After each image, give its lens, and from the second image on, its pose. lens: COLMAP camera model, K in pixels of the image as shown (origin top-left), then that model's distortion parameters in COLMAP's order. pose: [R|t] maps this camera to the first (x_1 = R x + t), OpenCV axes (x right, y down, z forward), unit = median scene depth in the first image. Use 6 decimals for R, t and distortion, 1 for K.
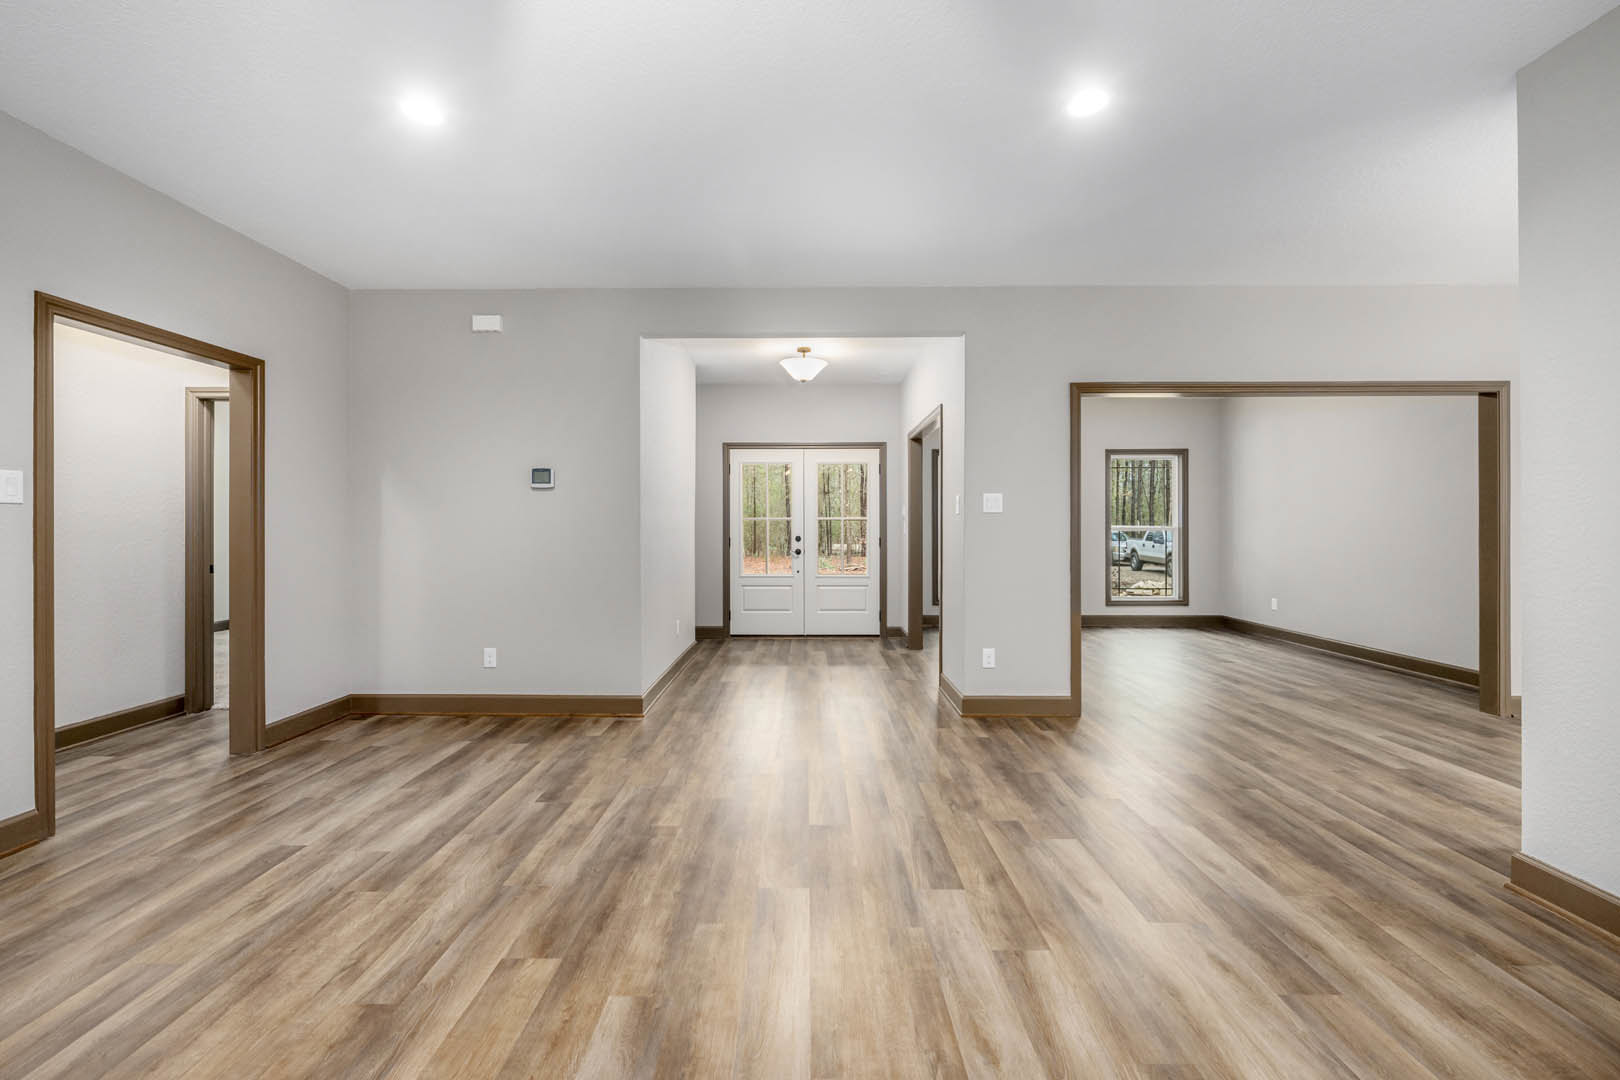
lens RADIAL K [[654.1, 0, 810.2], [0, 654.1, 520.4], [0, 0, 1]] dist [-0.011997, -0.003064]
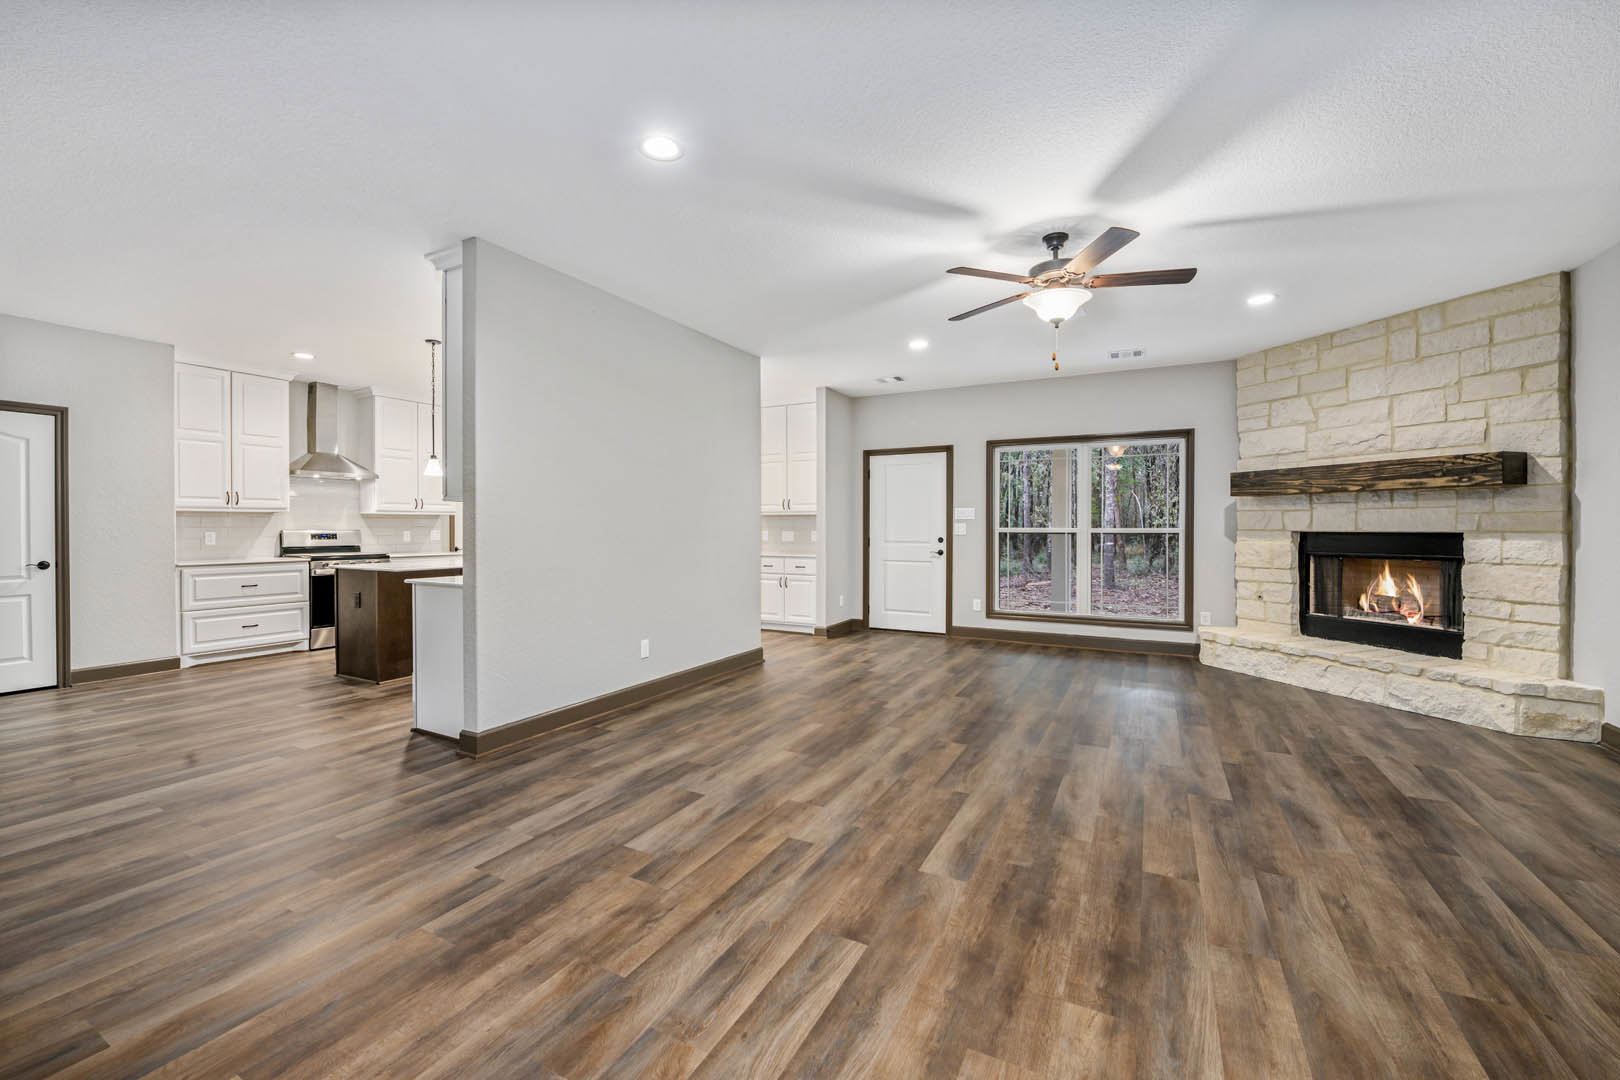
lens RADIAL K [[654.1, 0, 802.6], [0, 654.1, 531.8], [0, 0, 1]] dist [-0.011997, -0.003064]
pose [[-0.882348, -0.006372, 0.470555, -0.243152], [-0.005595, 0.999980, 0.003050, 0.016870], [-0.470565, 0.000059, -0.882365, 1.505919]]
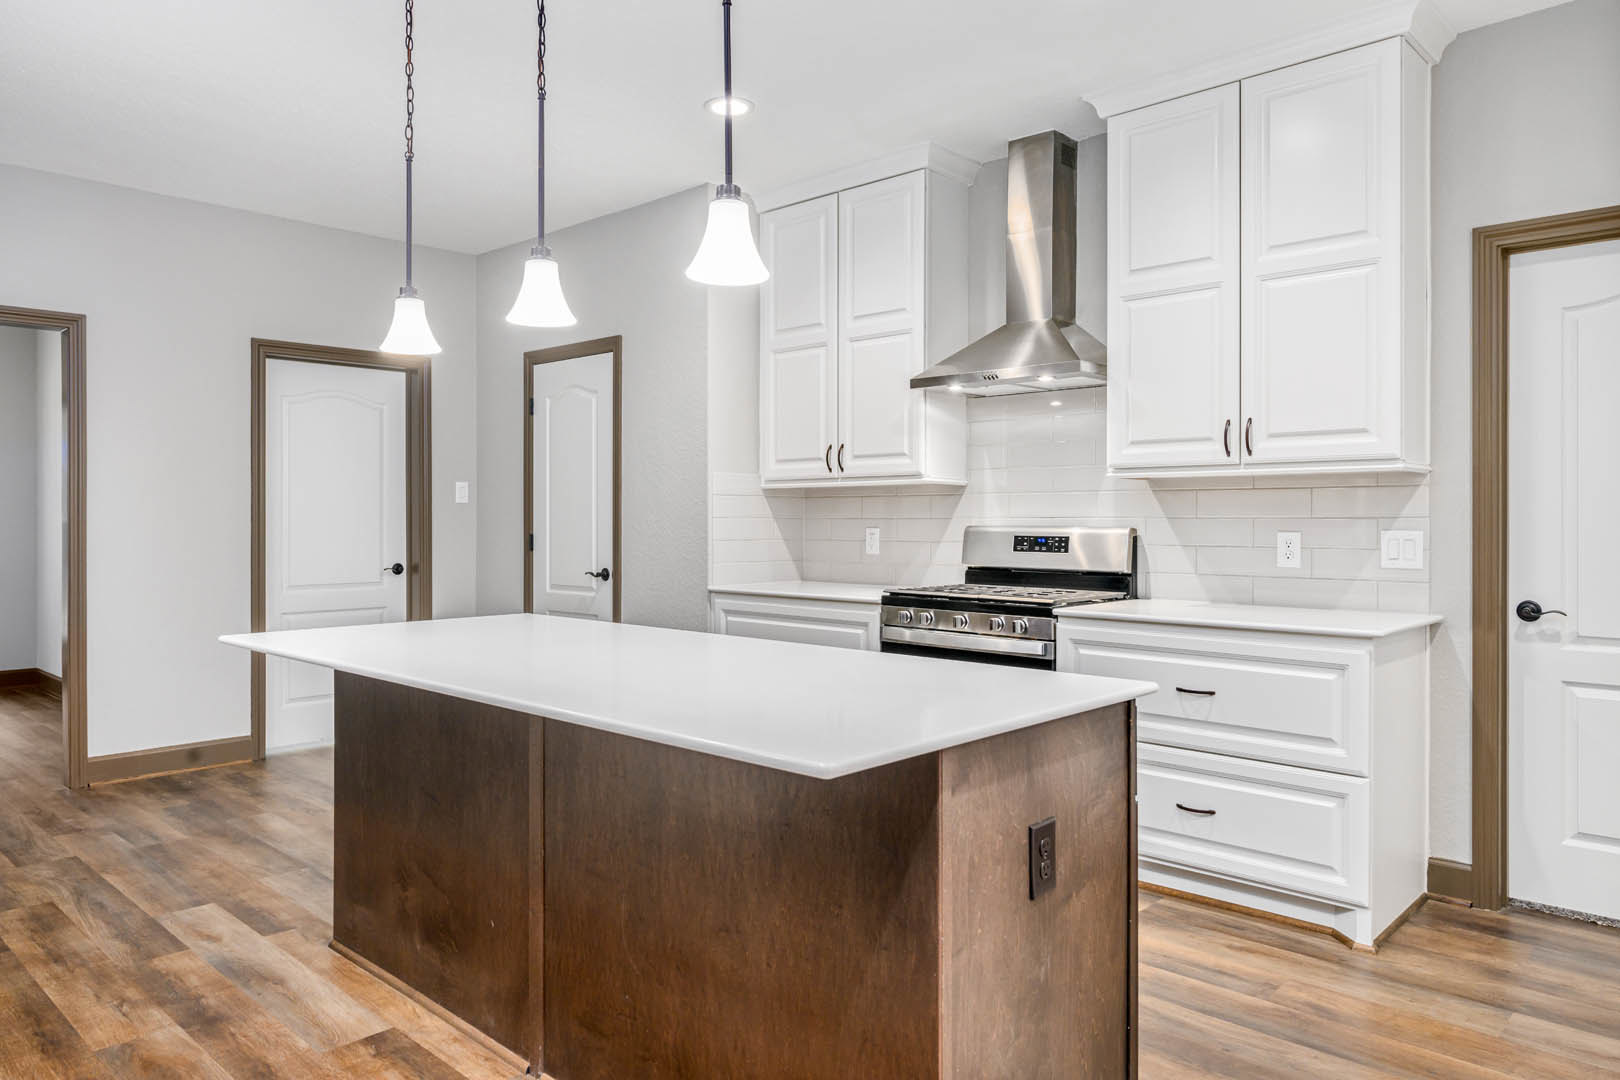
lens RADIAL K [[1082.8, 0, 815.4], [0, 1082.8, 526.5], [0, 0, 1]] dist [-0.034331, 0.019989]
pose [[0.677176, -0.010386, 0.735748, 1.090531], [-0.002310, 0.999865, 0.016241, 0.004039], [-0.735817, -0.012698, 0.677061, -0.522323]]
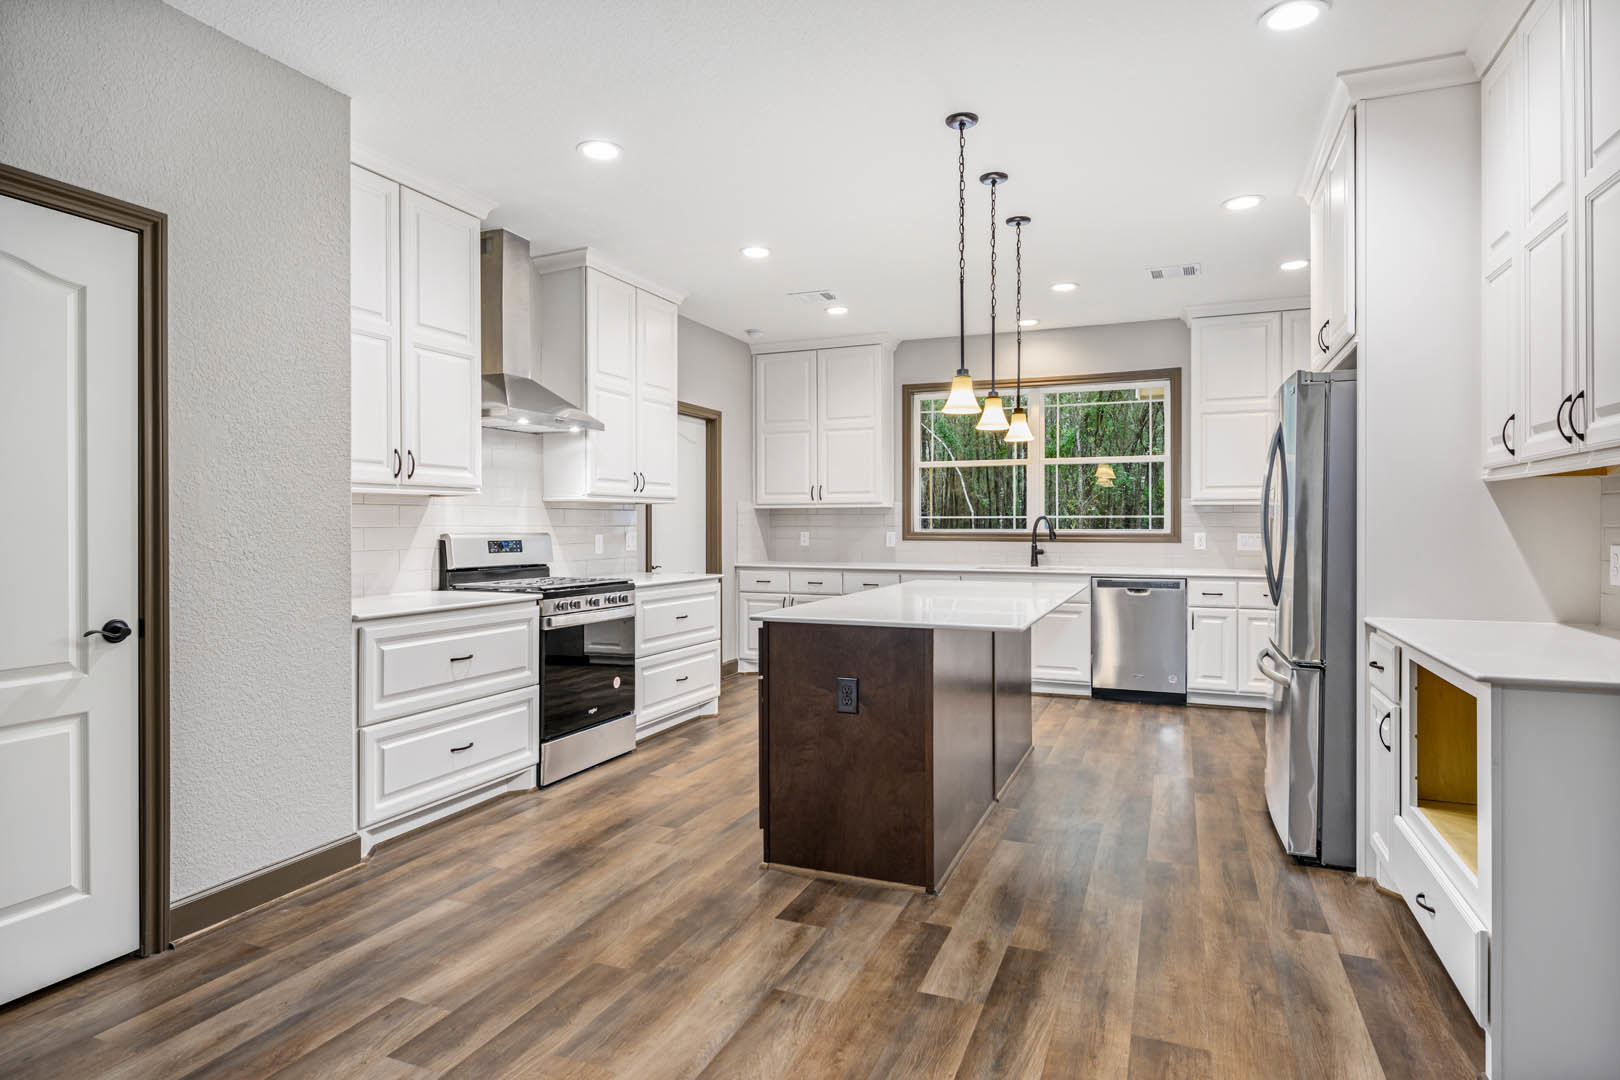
lens RADIAL K [[898.6, 0, 803.0], [0, 898.6, 529.1], [0, 0, 1]] dist [0.006360, -0.003420]
pose [[-0.923969, -0.004108, 0.382445, 1.285724], [-0.004195, 0.999991, 0.000605, 0.017047], [-0.382444, -0.001045, -0.923978, 1.518290]]
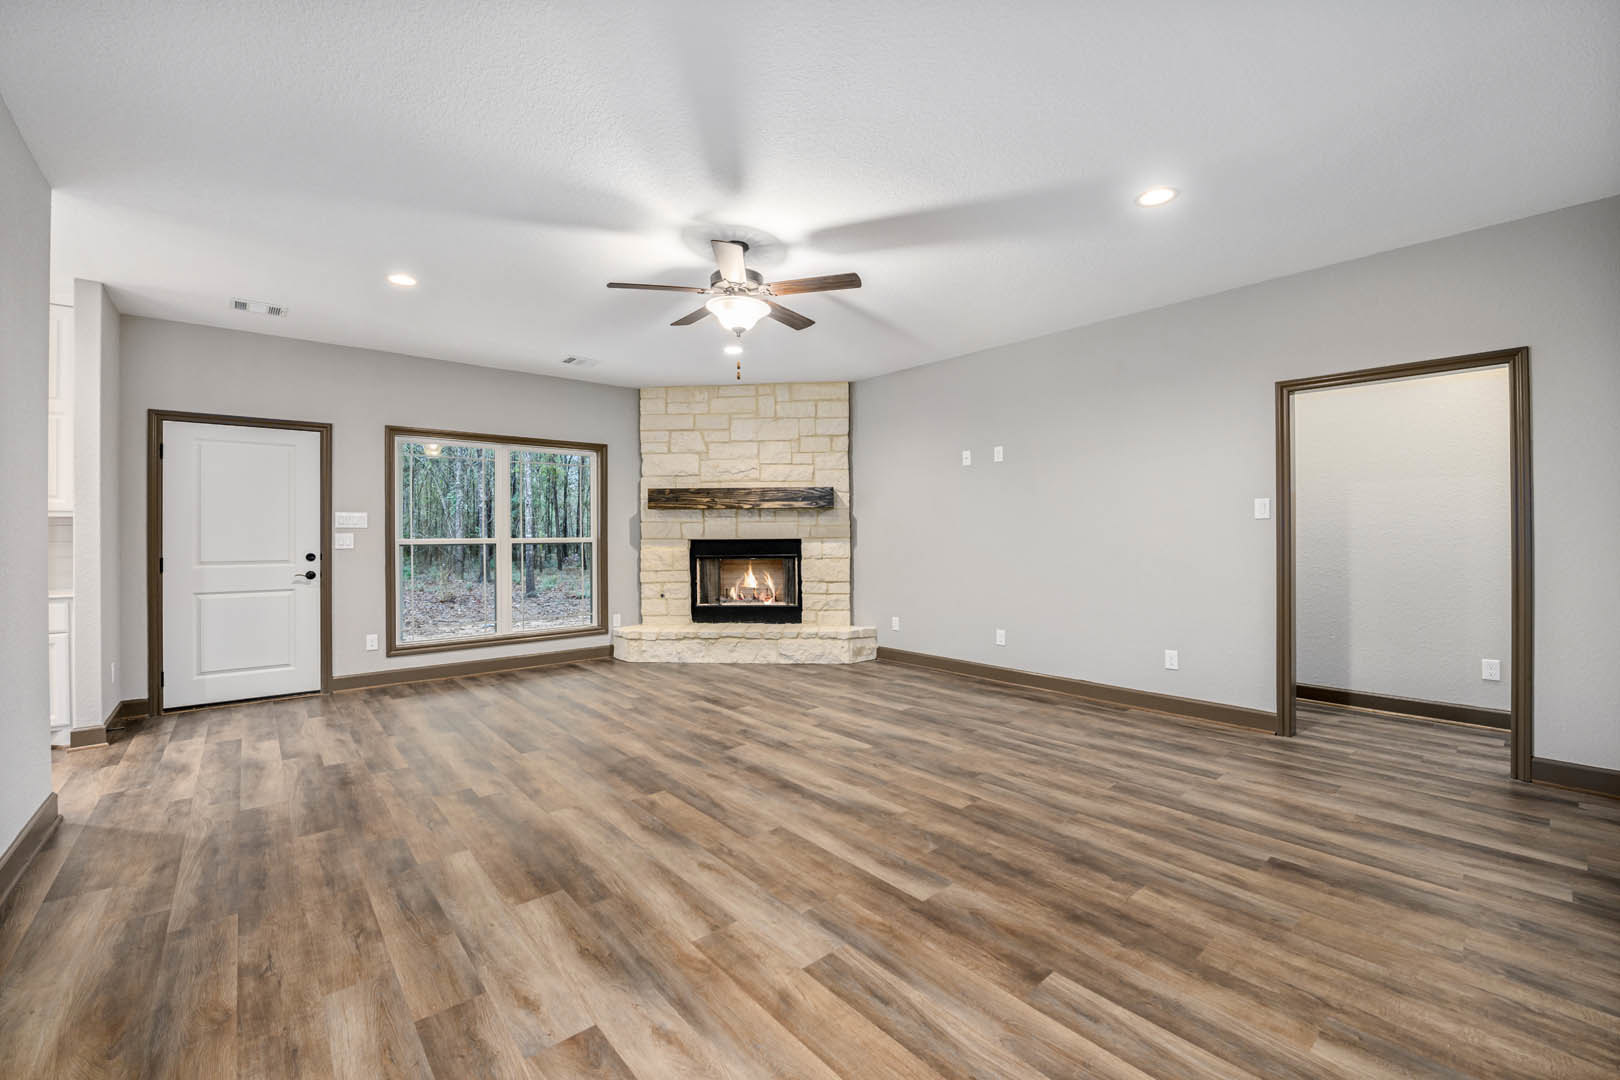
lens RADIAL K [[654.1, 0, 804.3], [0, 654.1, 544.0], [0, 0, 1]] dist [-0.011997, -0.003064]
pose [[-0.763401, 0.012349, -0.645807, 0.575906], [0.007749, 0.999920, 0.009960, 0.010040], [0.645879, 0.002599, -0.763435, 1.227958]]
